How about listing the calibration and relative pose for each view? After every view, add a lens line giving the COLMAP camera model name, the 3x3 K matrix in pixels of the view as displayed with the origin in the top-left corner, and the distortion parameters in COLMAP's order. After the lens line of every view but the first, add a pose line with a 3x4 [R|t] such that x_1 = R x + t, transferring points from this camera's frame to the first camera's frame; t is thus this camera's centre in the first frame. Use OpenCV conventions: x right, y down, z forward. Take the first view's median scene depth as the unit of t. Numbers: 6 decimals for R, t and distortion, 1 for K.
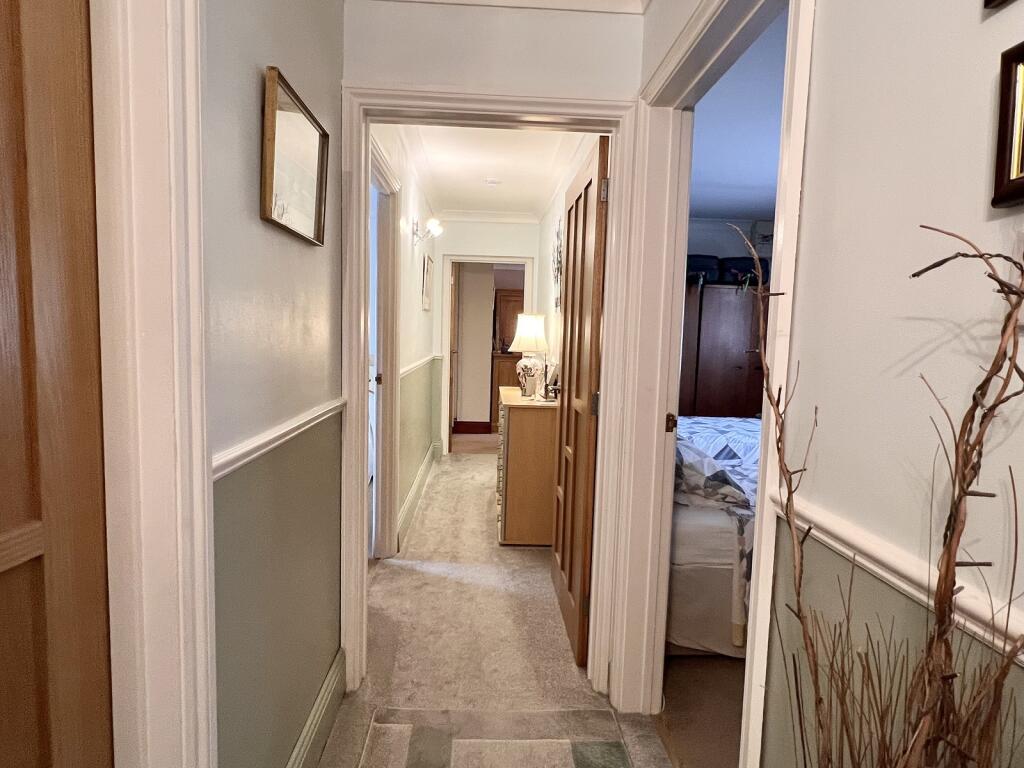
lens RADIAL K [[564.7, 0, 512.0], [0, 564.7, 384.0], [0, 0, 1]] dist [0.001567, 0.000174]
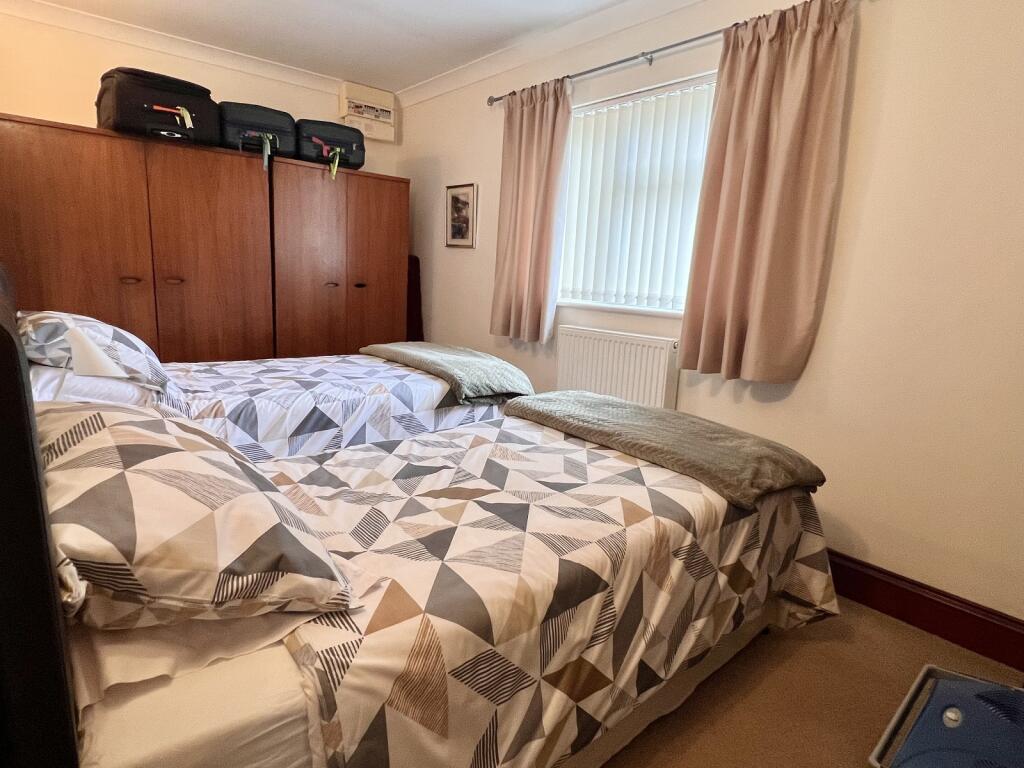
lens RADIAL K [[564.7, 0, 512.0], [0, 564.7, 384.0], [0, 0, 1]] dist [0.001567, 0.000174]
pose [[0.786473, -0.104937, 0.608645, 0.181215], [0.026305, 0.990258, 0.136740, 0.006547], [-0.617064, -0.091532, 0.781571, 0.401178]]
